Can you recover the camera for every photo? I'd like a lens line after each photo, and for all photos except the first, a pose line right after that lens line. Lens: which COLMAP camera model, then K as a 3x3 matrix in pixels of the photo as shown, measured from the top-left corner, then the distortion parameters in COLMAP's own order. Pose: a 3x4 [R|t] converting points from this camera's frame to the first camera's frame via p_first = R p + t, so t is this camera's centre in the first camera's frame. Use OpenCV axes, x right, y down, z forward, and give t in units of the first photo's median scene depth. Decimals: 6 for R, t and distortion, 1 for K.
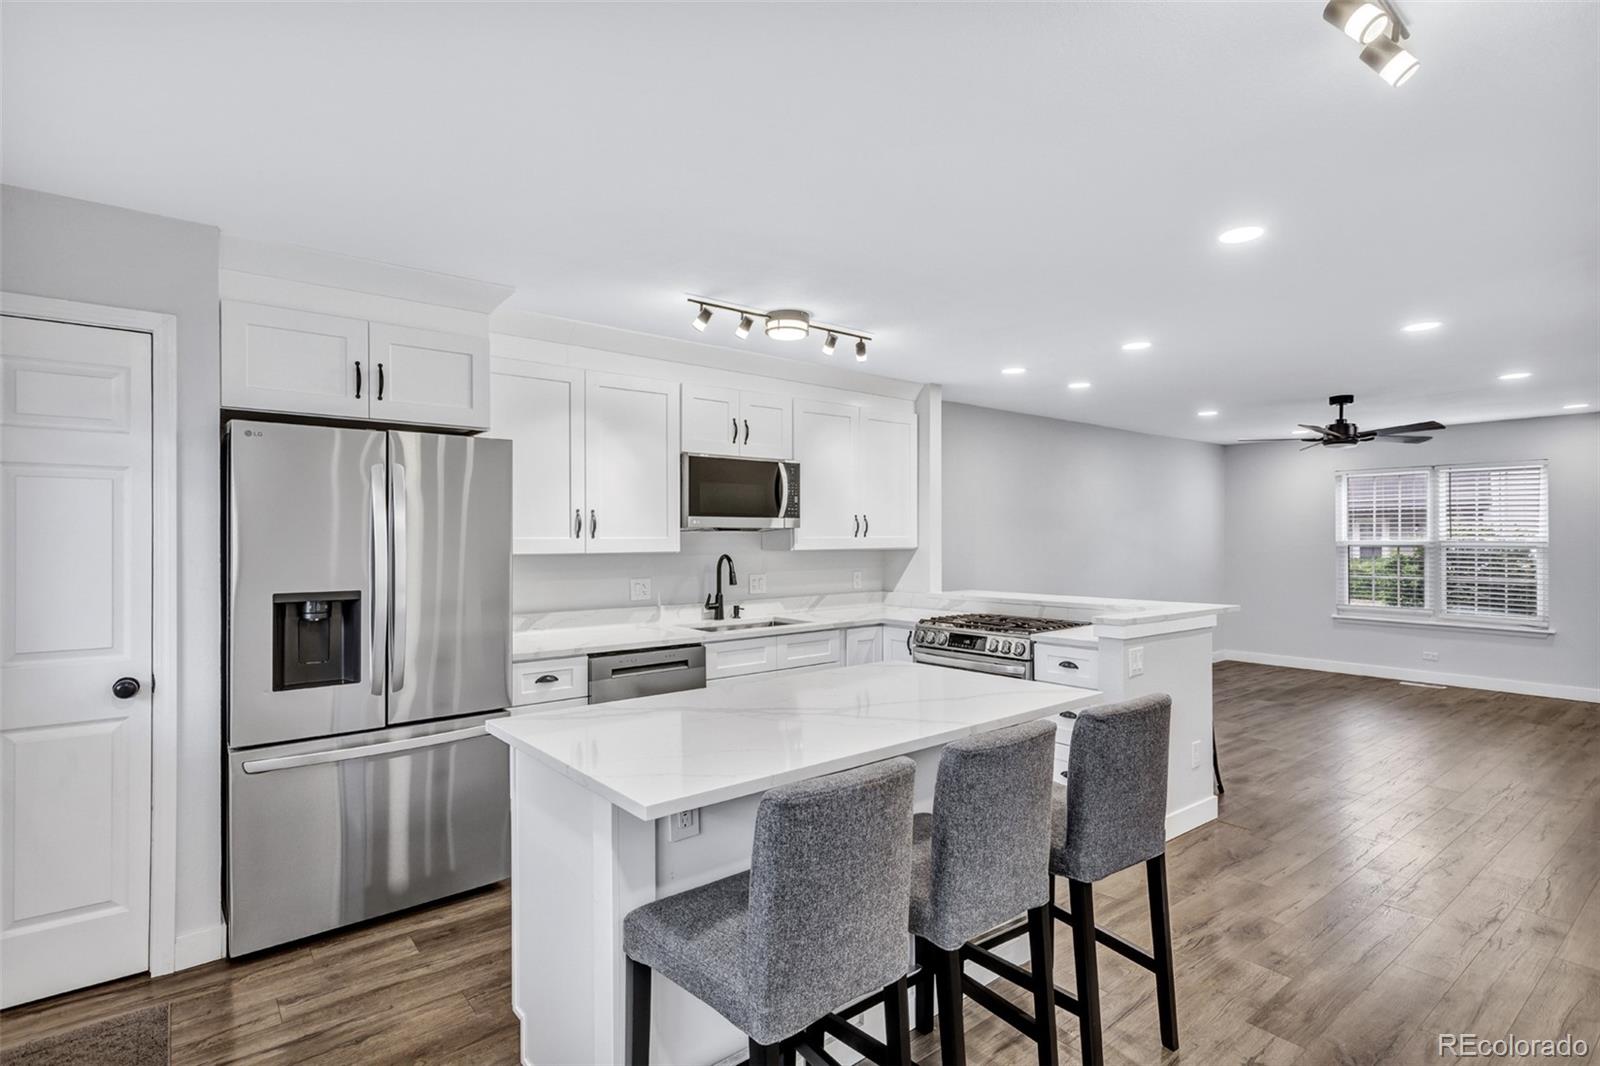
lens RADIAL K [[789.7, 0, 803.4], [0, 789.7, 528.5], [0, 0, 1]] dist [0.009126, 0.003578]
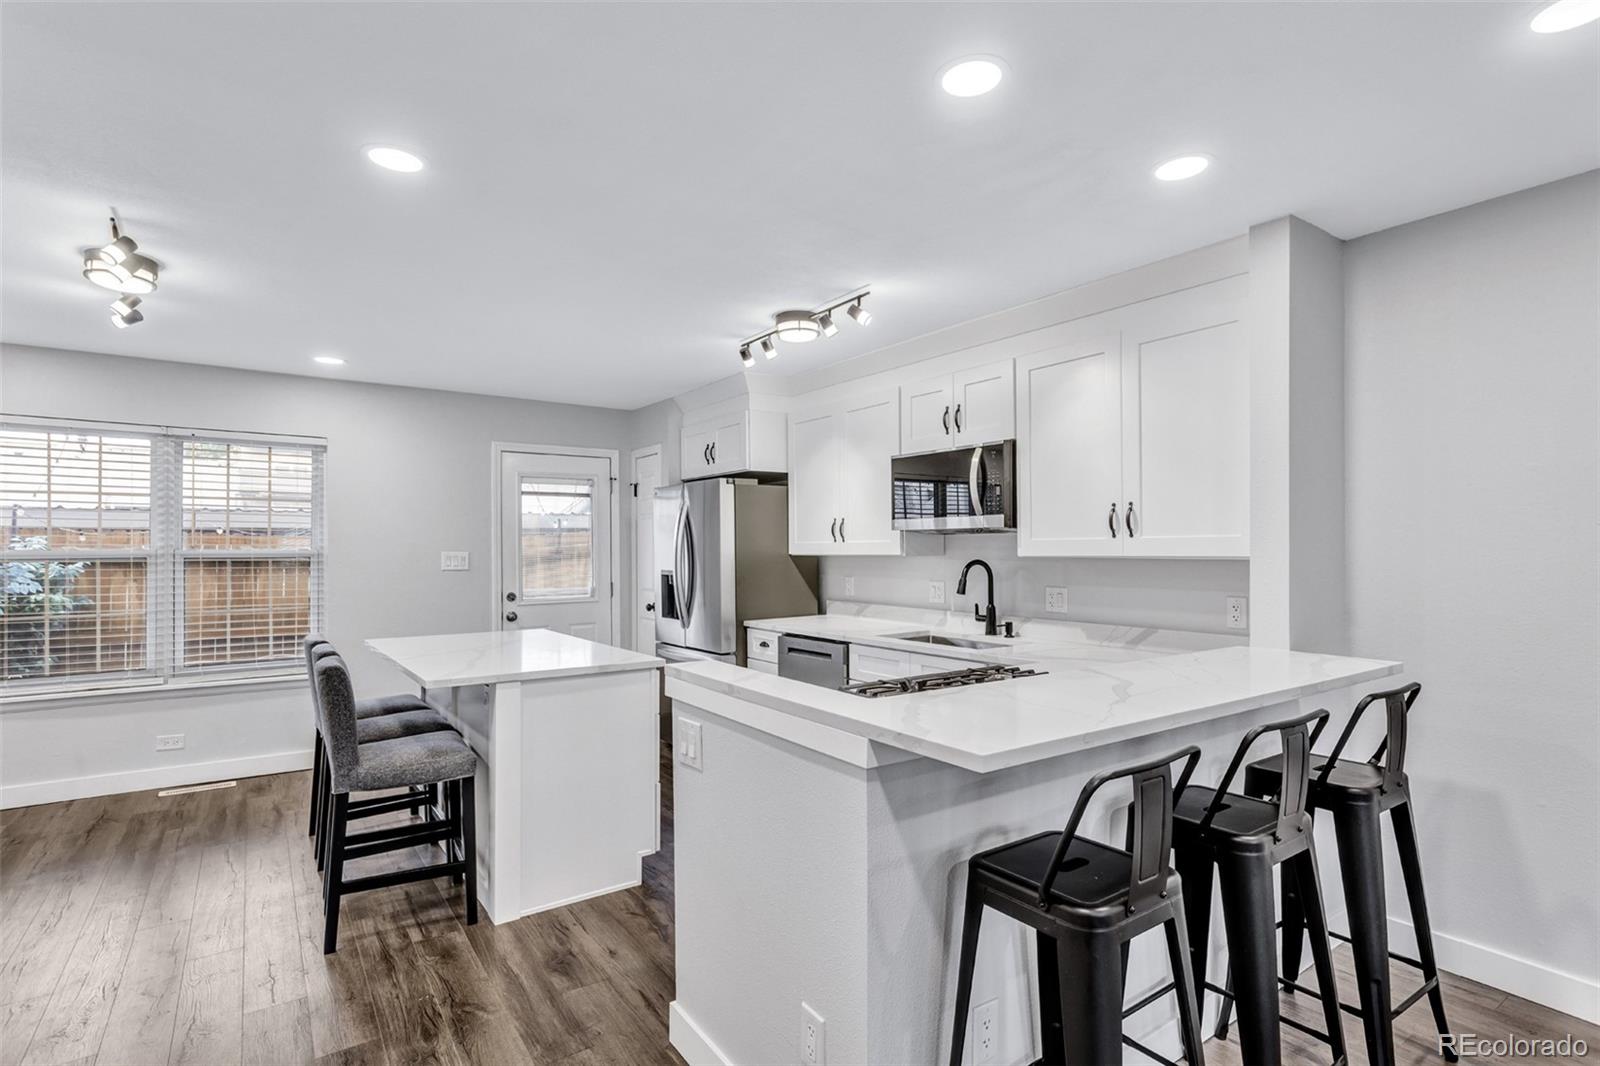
lens RADIAL K [[789.7, 0, 795.7], [0, 789.7, 541.0], [0, 0, 1]] dist [0.009126, 0.003578]
pose [[-0.072156, -0.003945, -0.997386, 0.720356], [0.016715, 0.999847, -0.005164, 0.012350], [0.997253, -0.017044, -0.072079, 0.794477]]
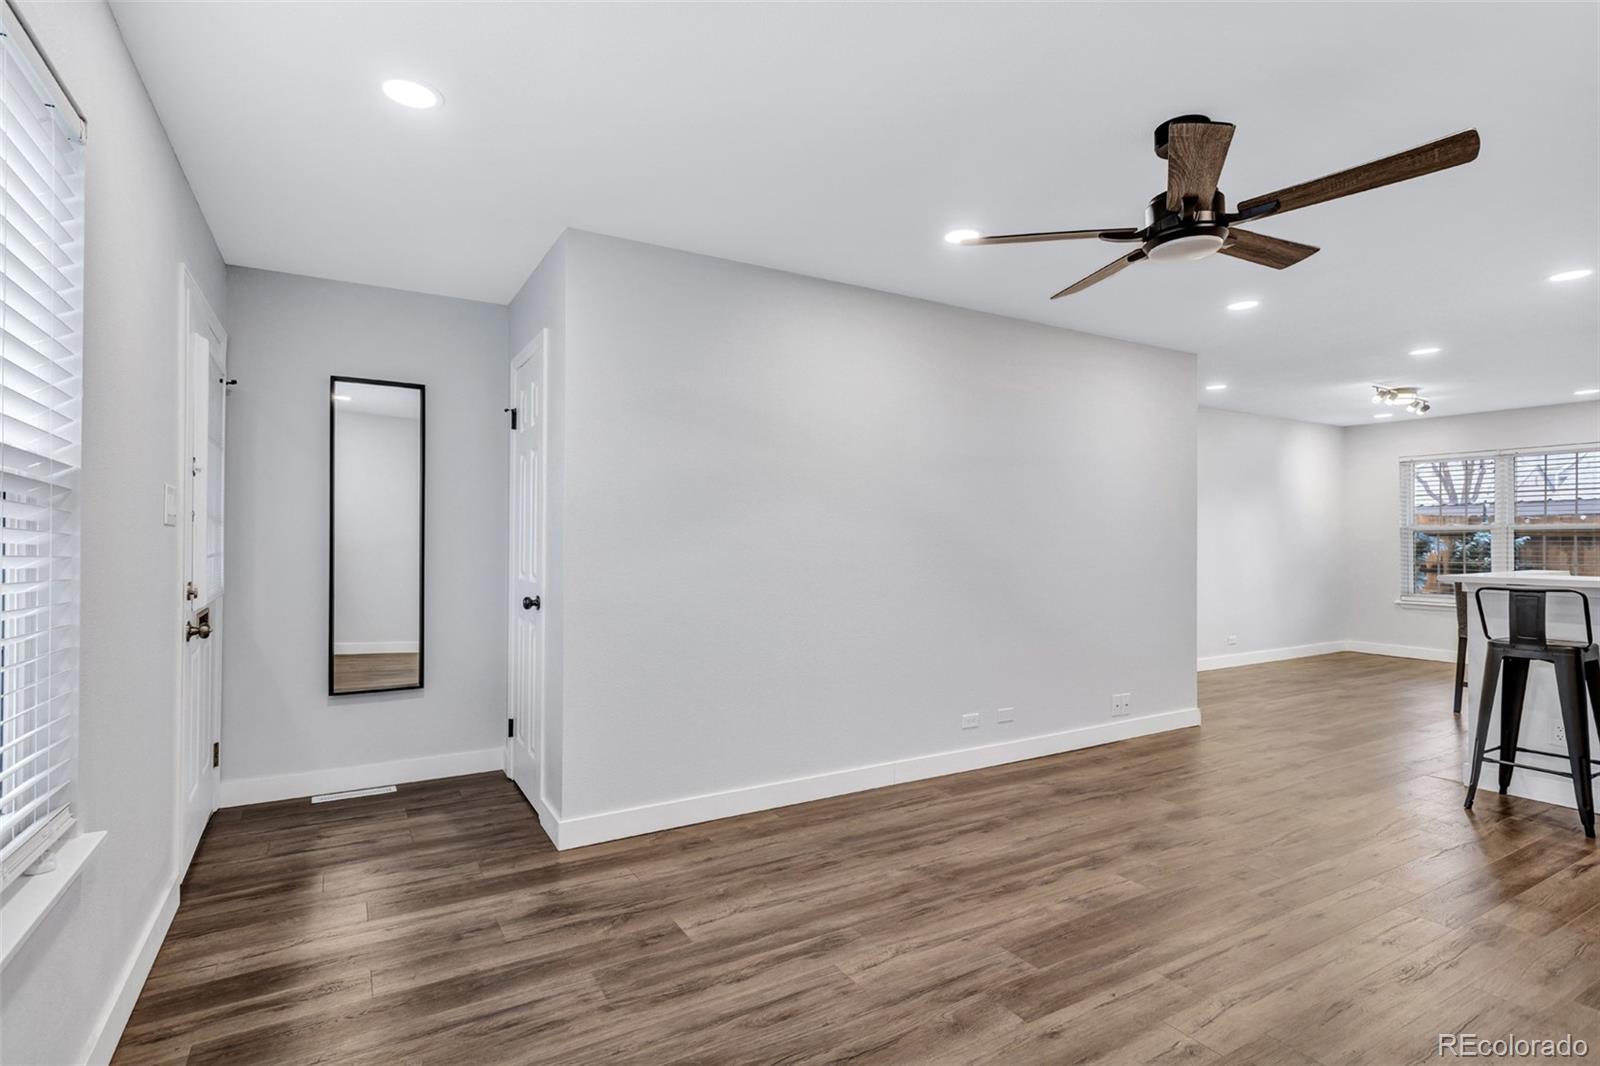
lens RADIAL K [[789.7, 0, 805.3], [0, 789.7, 534.5], [0, 0, 1]] dist [0.009126, 0.003578]
pose [[-0.989859, 0.004242, 0.141989, 0.945719], [0.001090, 0.999751, -0.022269, 0.059223], [-0.142048, -0.021888, -0.989618, 1.678011]]
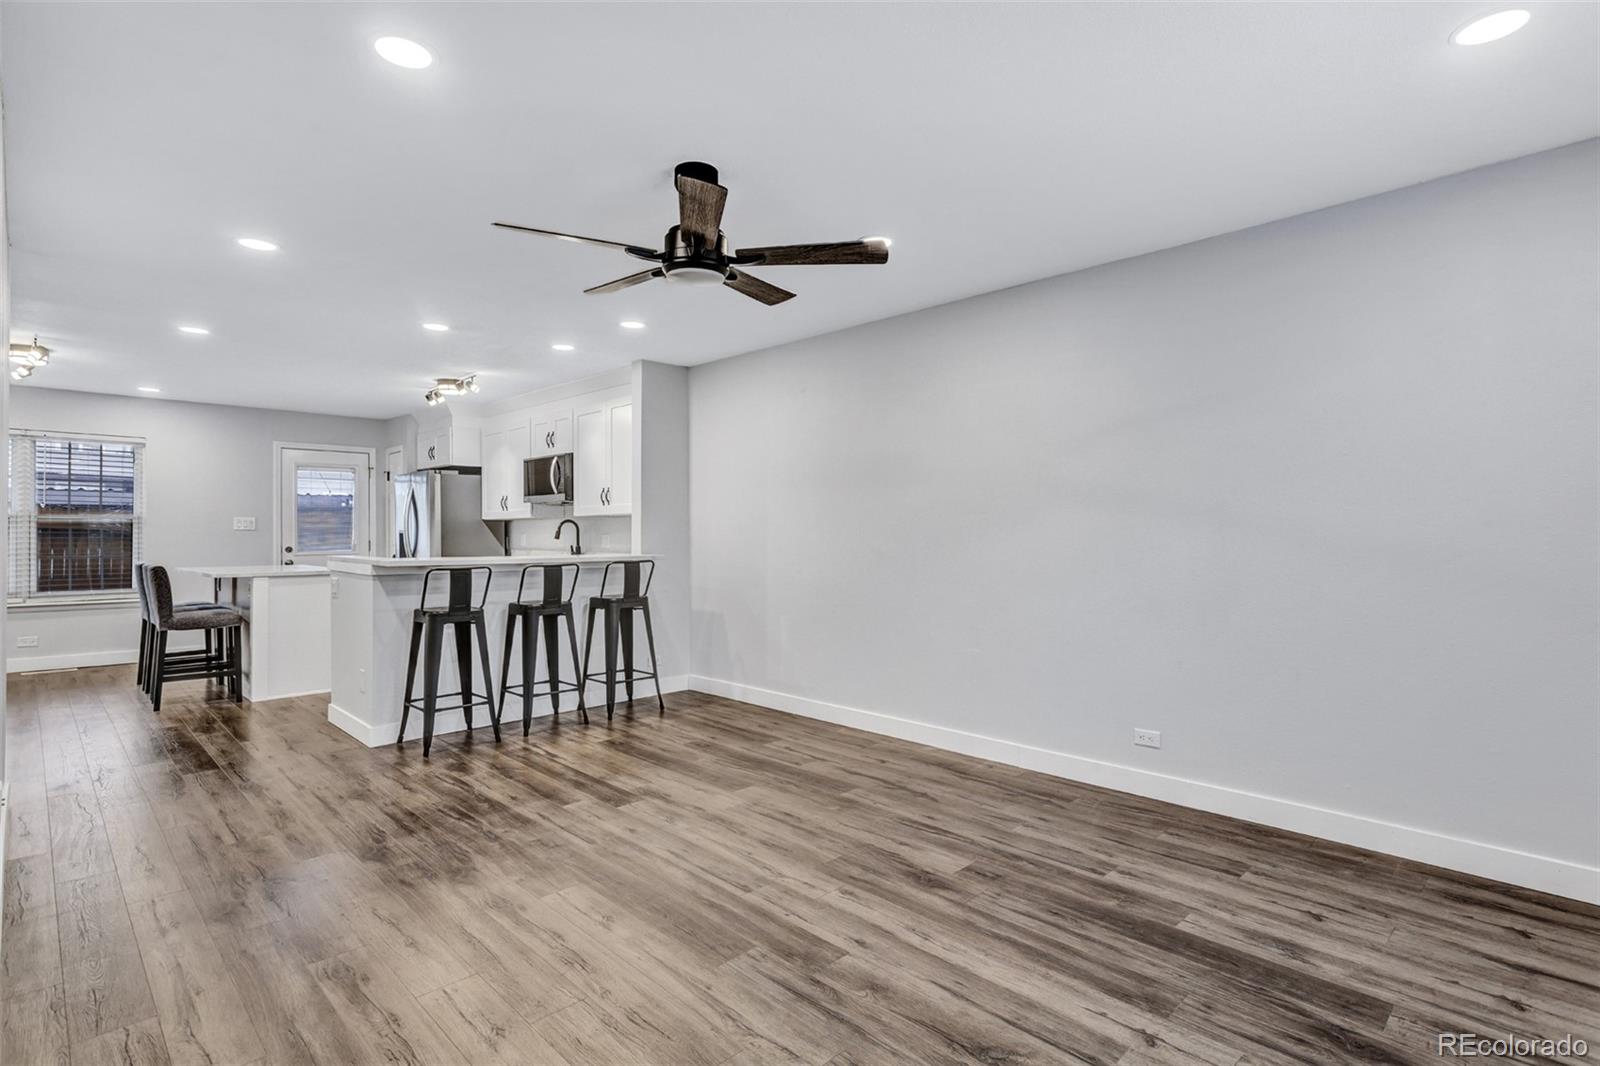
lens RADIAL K [[789.7, 0, 795.8], [0, 789.7, 526.5], [0, 0, 1]] dist [0.009126, 0.003578]
pose [[0.096103, -0.005634, -0.995355, 1.344538], [0.014423, 0.999887, -0.004267, 0.054171], [0.995267, -0.013946, 0.096174, 1.186429]]
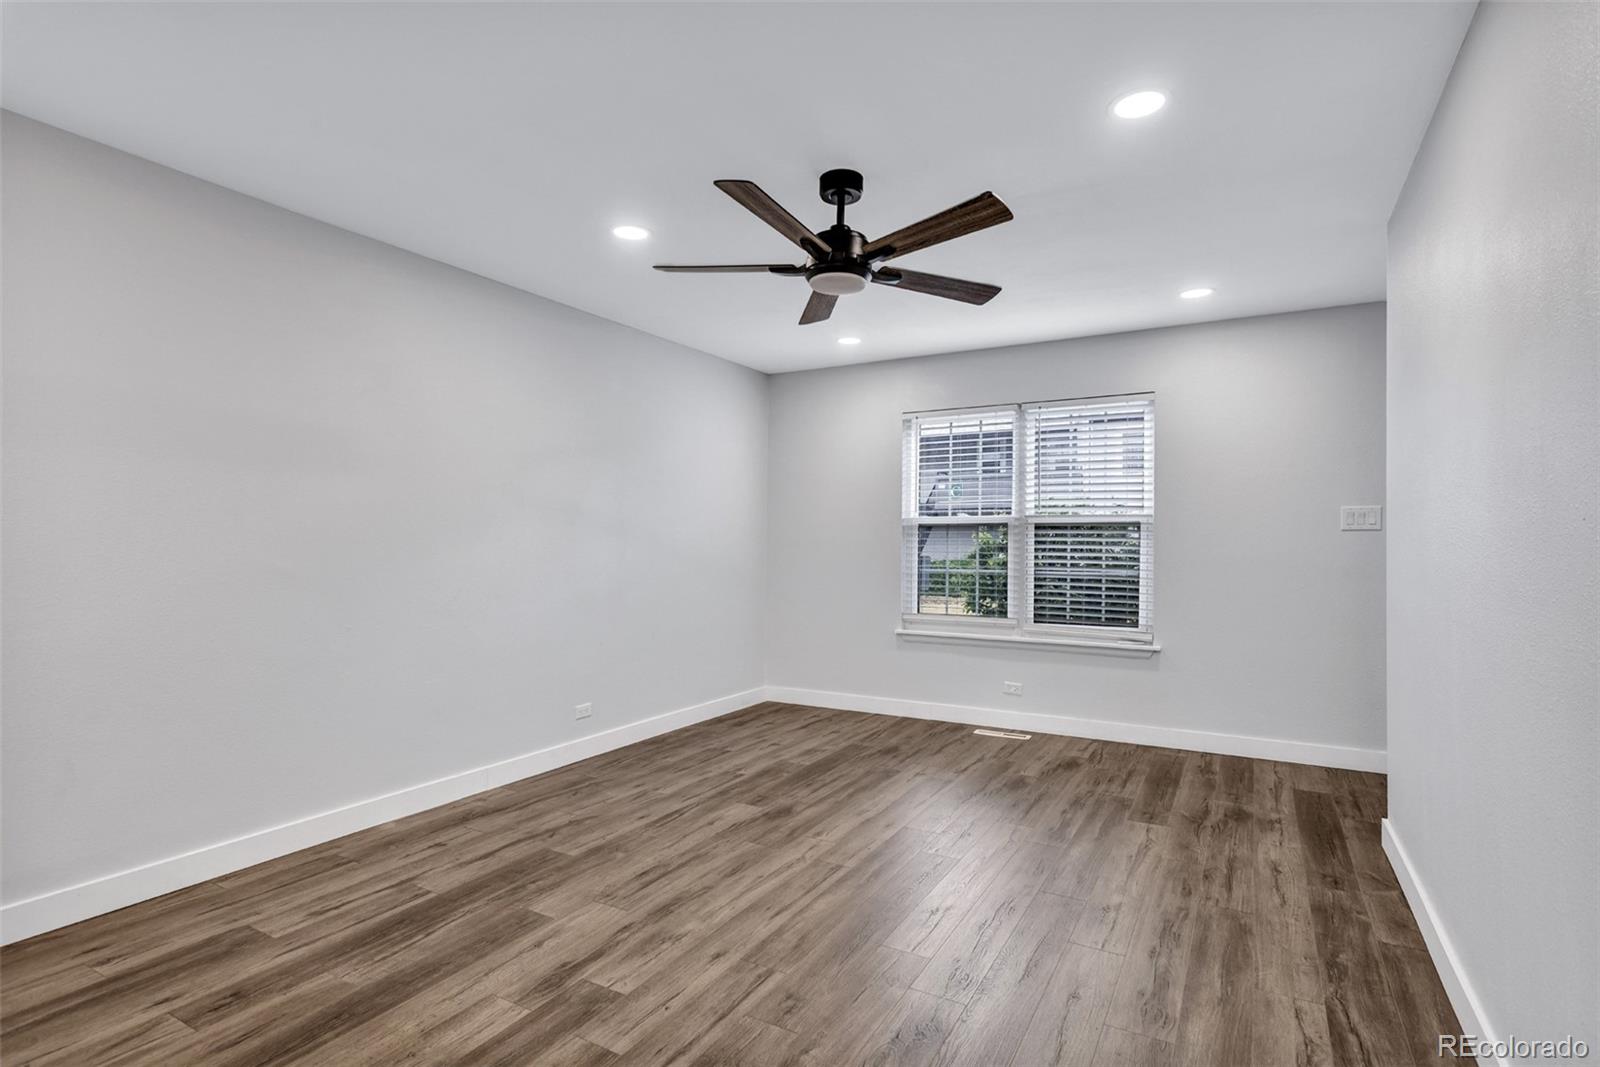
lens RADIAL K [[789.7, 0, 807.1], [0, 789.7, 539.0], [0, 0, 1]] dist [0.009126, 0.003578]
pose [[0.928967, 0.006677, 0.370103, 0.564720], [-0.008693, 0.999955, 0.003778, 0.051095], [-0.370061, -0.006727, 0.928983, 0.664288]]
